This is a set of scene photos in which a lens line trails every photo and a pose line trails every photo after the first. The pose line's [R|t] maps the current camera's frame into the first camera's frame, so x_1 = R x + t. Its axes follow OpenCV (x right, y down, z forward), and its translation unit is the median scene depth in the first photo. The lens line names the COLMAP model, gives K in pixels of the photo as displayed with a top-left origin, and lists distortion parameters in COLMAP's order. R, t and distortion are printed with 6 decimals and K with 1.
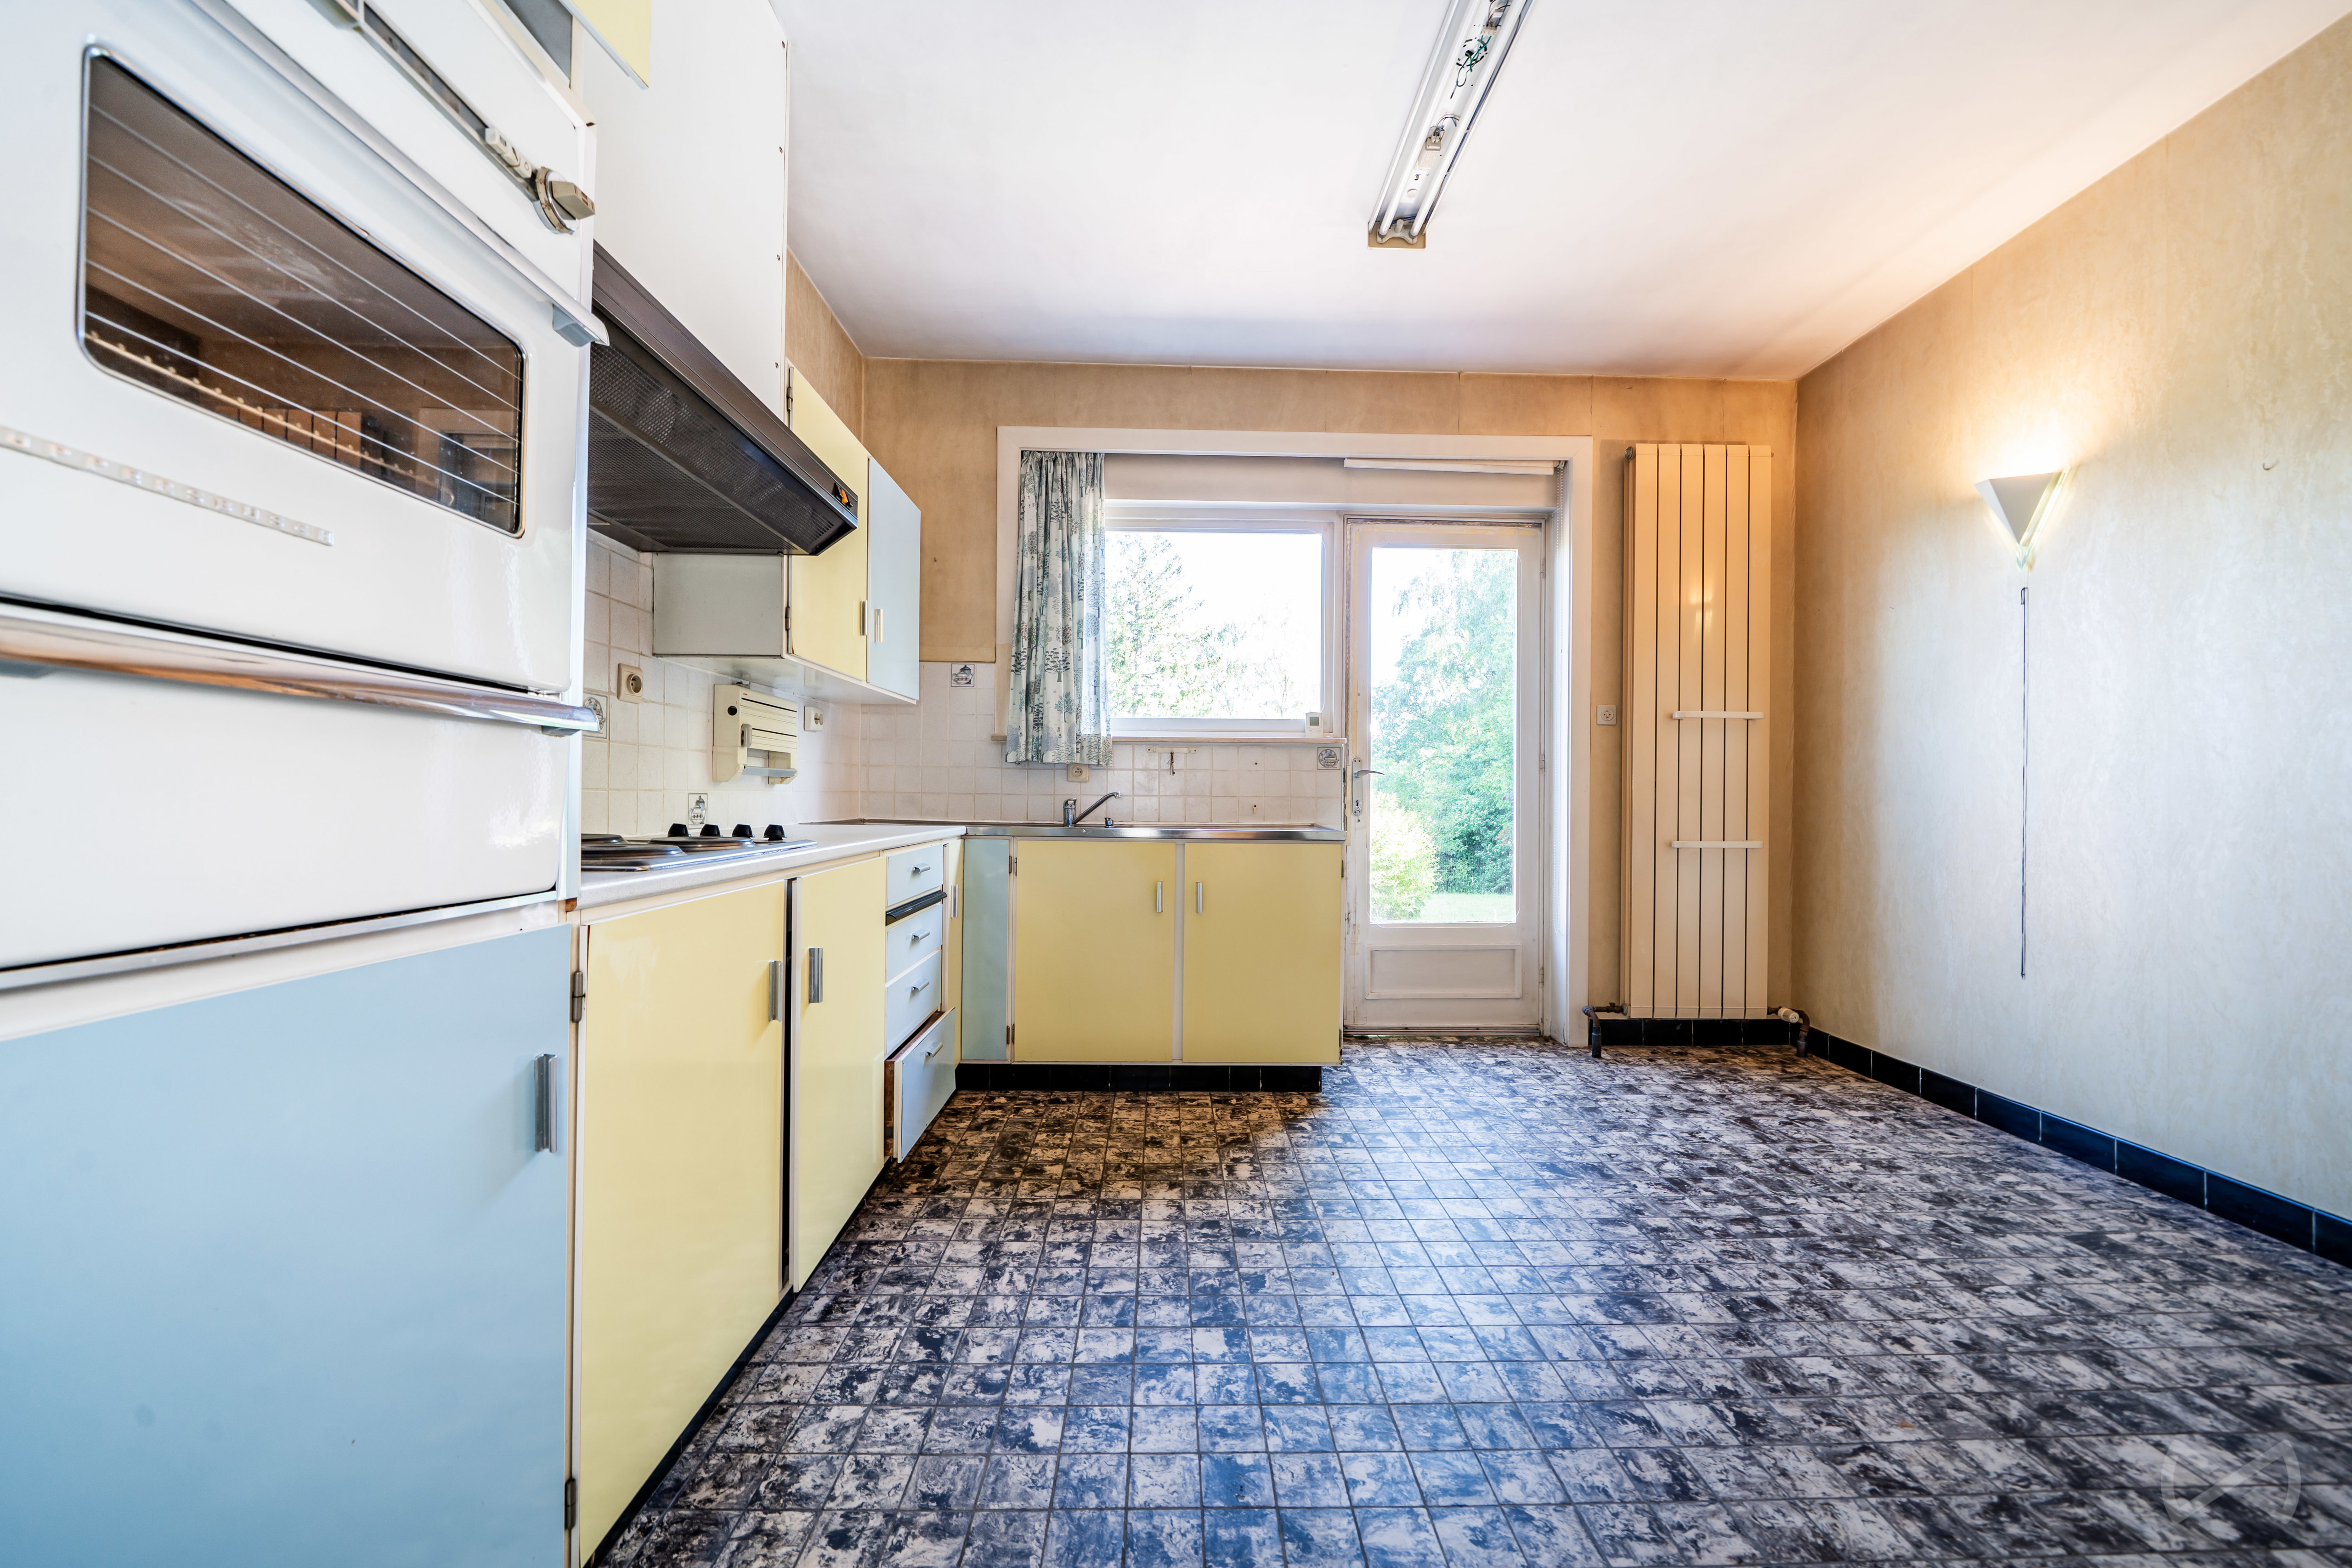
lens RADIAL K [[892.3, 0, 1183.4], [0, 892.3, 790.0], [0, 0, 1]] dist [-0.001598, -0.000121]
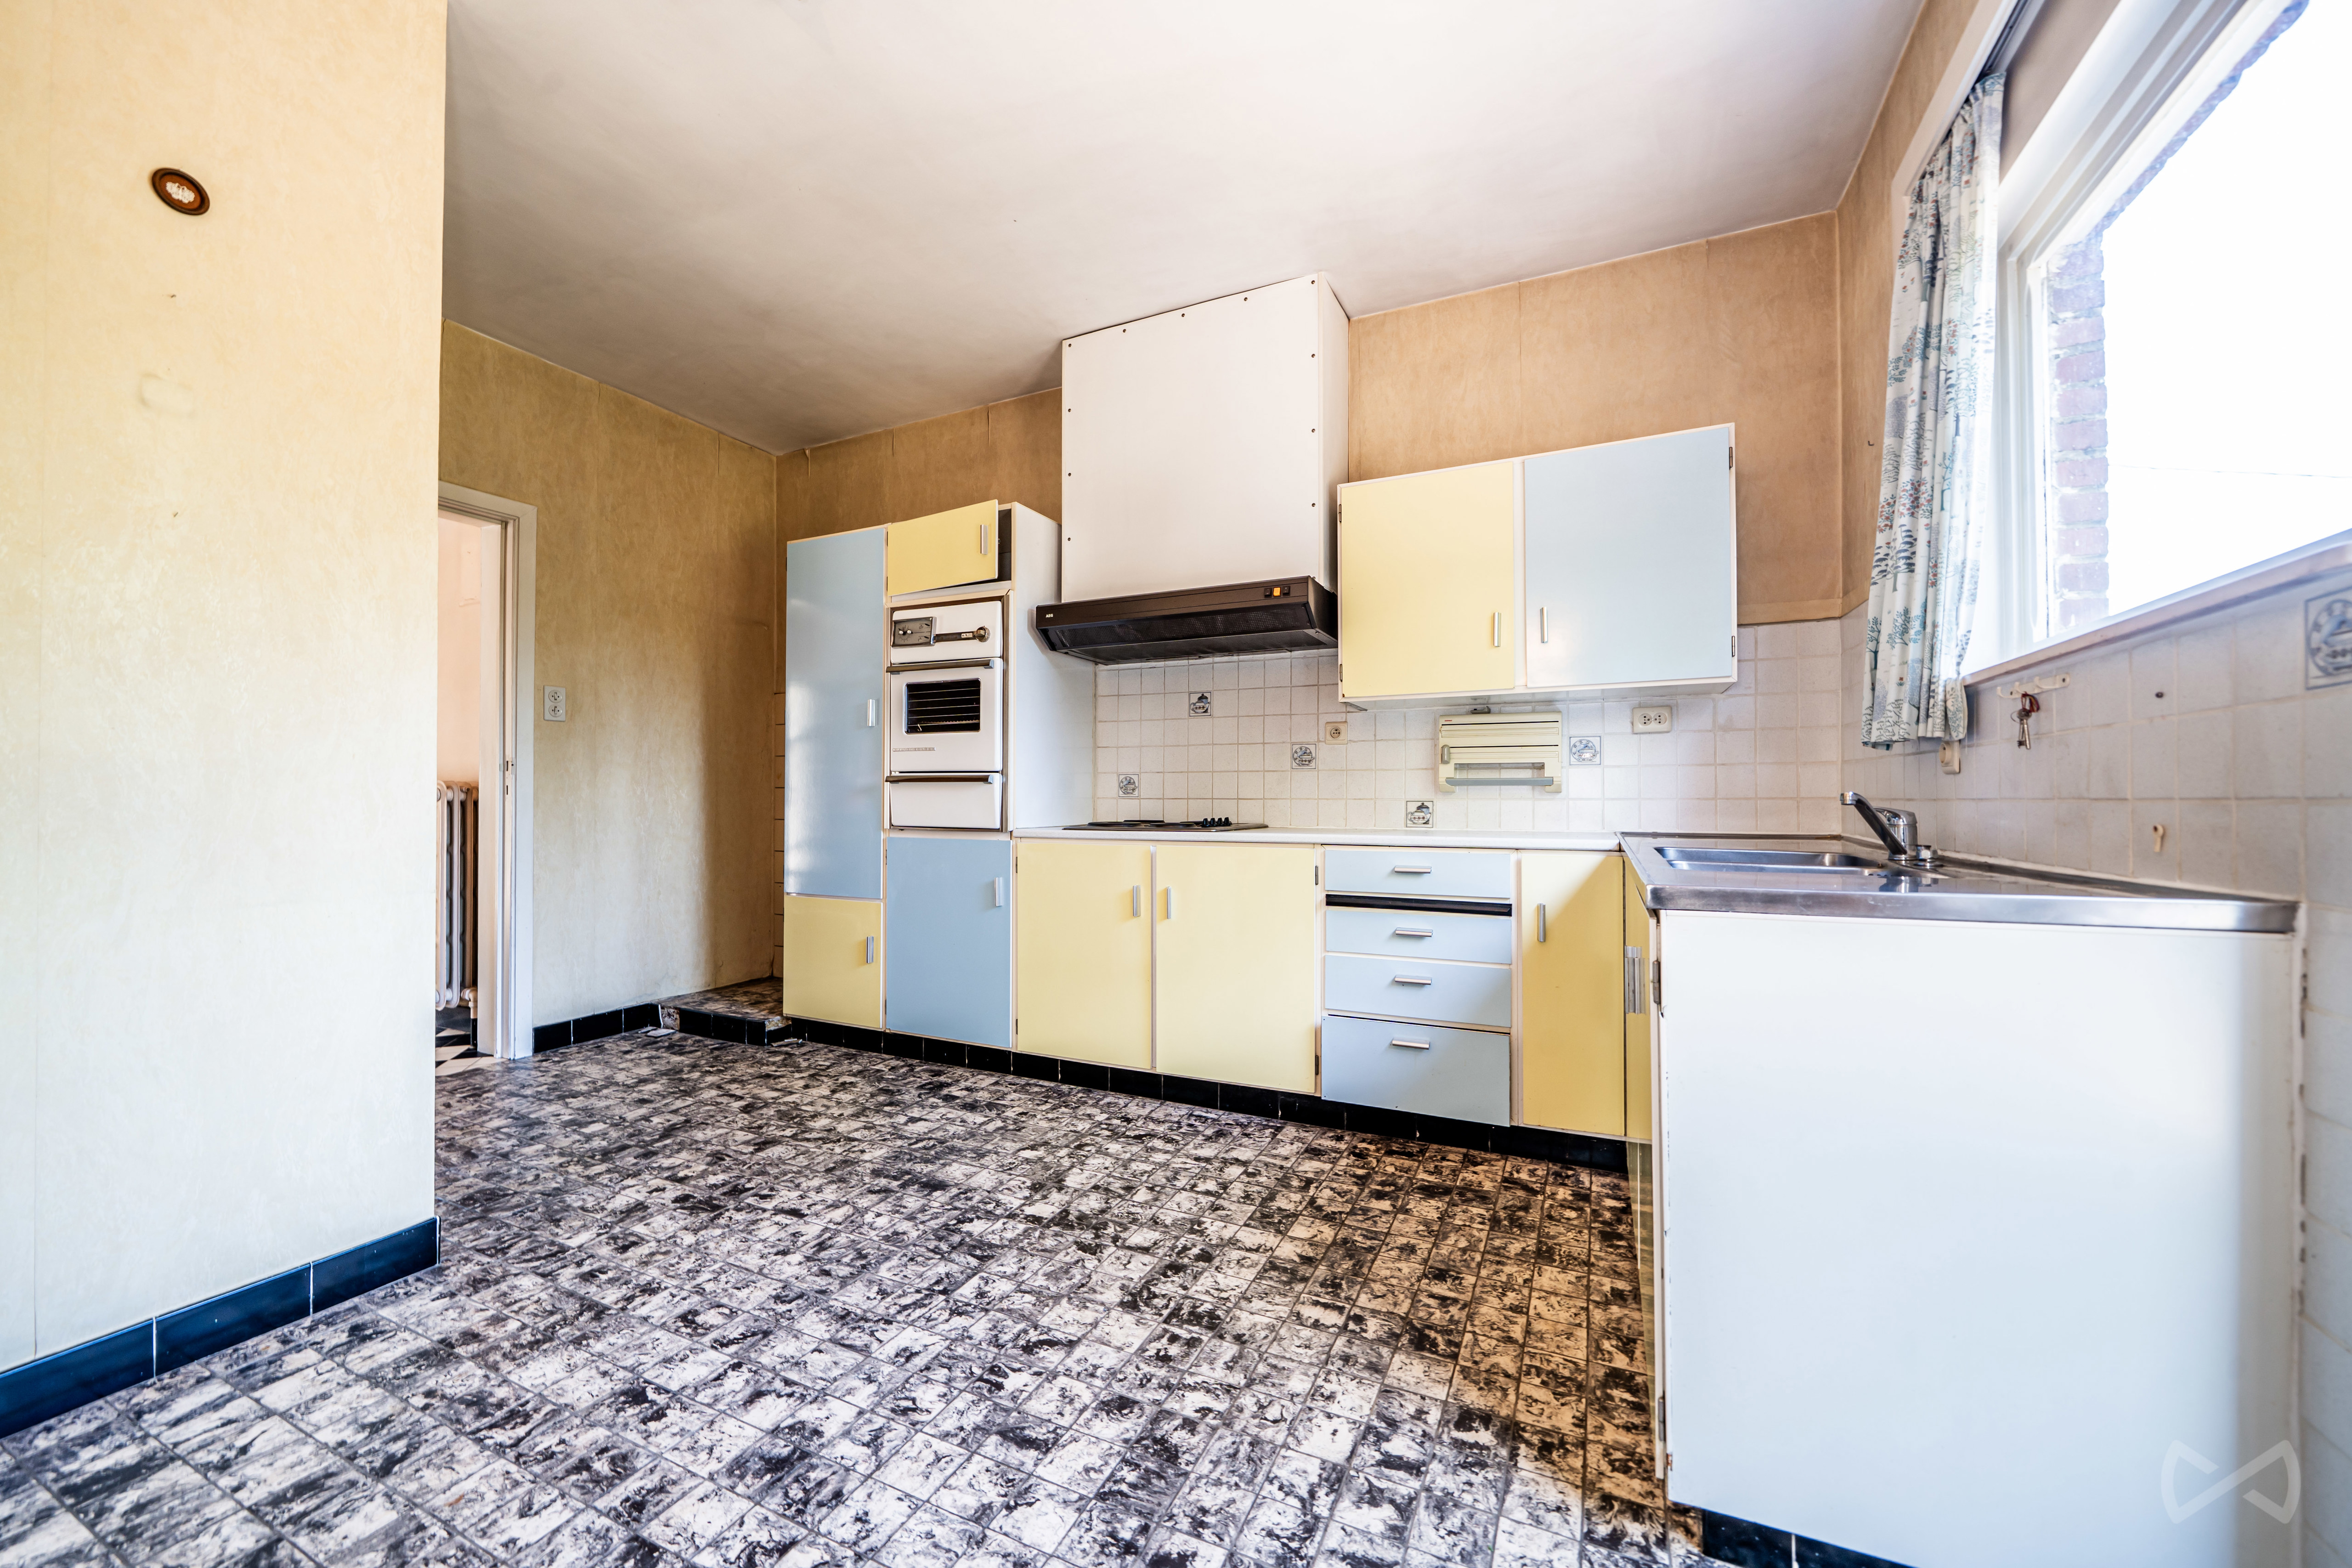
lens RADIAL K [[892.3, 0, 1181.3], [0, 892.3, 791.7], [0, 0, 1]] dist [-0.001598, -0.000121]
pose [[-0.460851, -0.017592, -0.887303, 1.072104], [0.000768, 0.999795, -0.020221, 0.025000], [0.887477, -0.010000, -0.460743, 1.726596]]
